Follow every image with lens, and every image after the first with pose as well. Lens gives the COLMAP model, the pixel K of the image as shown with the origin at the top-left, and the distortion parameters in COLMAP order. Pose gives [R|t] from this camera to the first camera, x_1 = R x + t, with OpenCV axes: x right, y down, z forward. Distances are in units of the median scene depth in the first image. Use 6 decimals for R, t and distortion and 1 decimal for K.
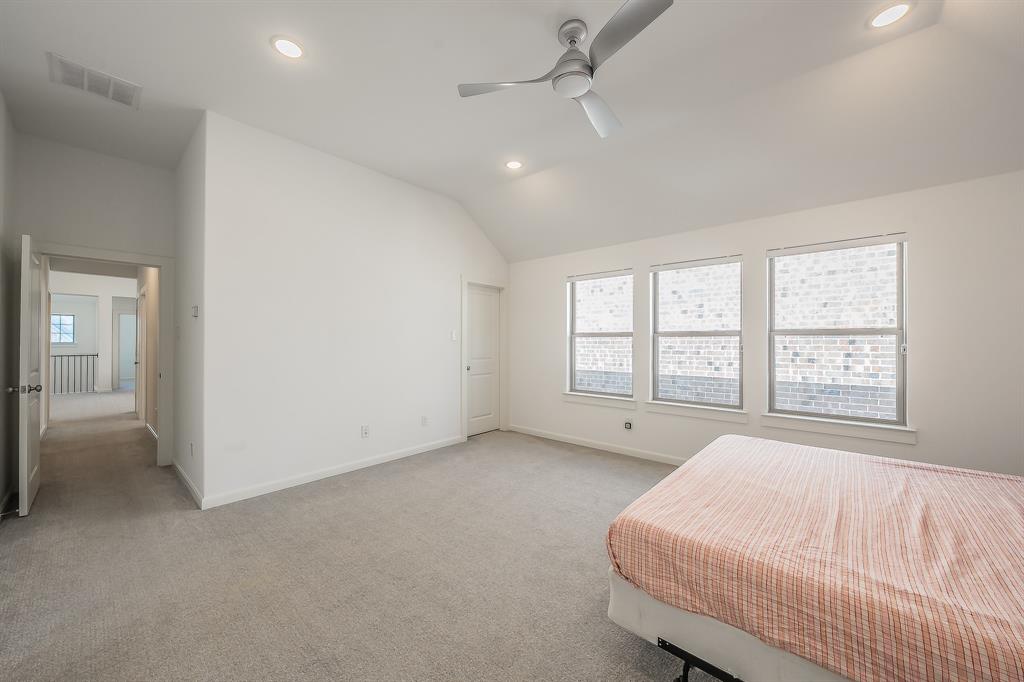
lens RADIAL K [[380.6, 0, 494.9], [0, 380.6, 345.8], [0, 0, 1]] dist [-0.000172, -0.000190]
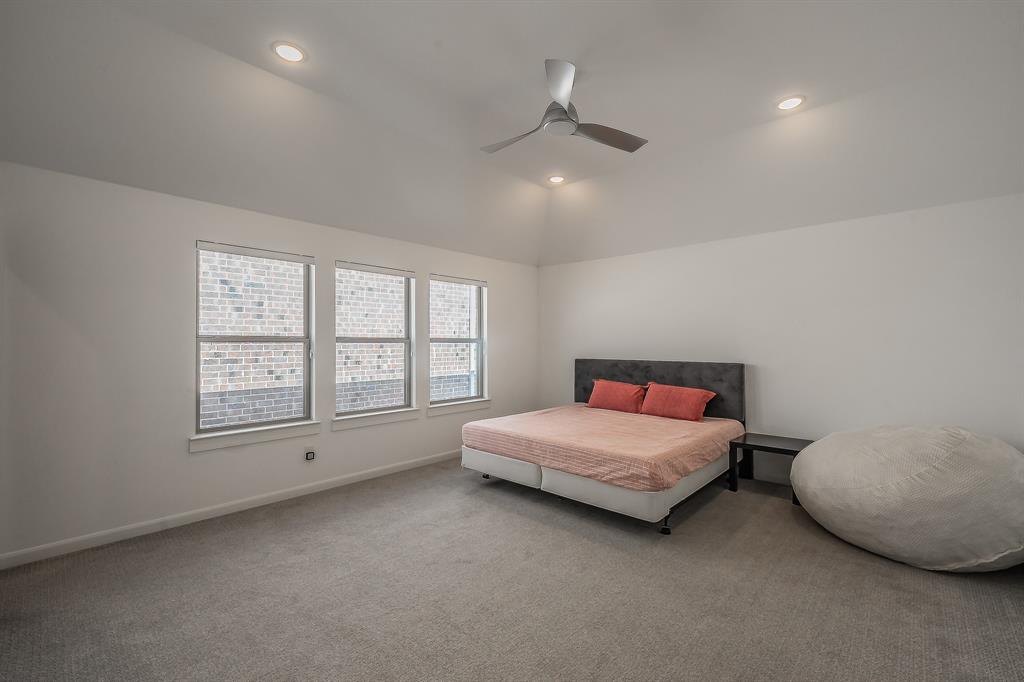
lens RADIAL K [[446.2, 0, 515.9], [0, 446.2, 339.5], [0, 0, 1]] dist [0.004192, 0.000226]
pose [[-0.013874, 0.007454, 0.999876, -0.515934], [0.012781, 0.999892, -0.007277, -0.014935], [-0.999822, 0.012679, -0.013967, 0.525457]]
